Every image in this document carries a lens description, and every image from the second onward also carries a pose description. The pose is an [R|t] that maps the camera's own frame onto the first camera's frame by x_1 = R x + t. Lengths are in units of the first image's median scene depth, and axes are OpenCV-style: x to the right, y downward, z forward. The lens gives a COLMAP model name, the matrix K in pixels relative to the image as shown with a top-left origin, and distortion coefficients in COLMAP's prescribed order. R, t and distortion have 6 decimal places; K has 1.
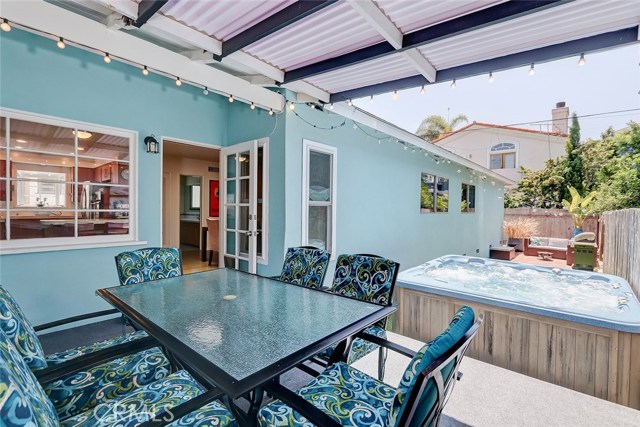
lens RADIAL K [[296.0, 0, 321.6], [0, 296.0, 210.1], [0, 0, 1]] dist [-0.004840, -0.000748]
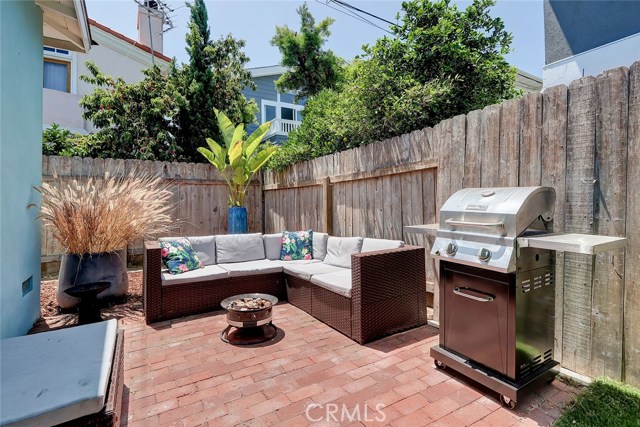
lens RADIAL K [[309.7, 0, 320.5], [0, 309.7, 208.6], [0, 0, 1]] dist [0.003199, 0.000308]
pose [[0.300876, -0.030832, 0.953165, 0.431920], [0.022241, 0.999432, 0.025308, 0.052615], [-0.953404, 0.013585, 0.301391, 0.688861]]
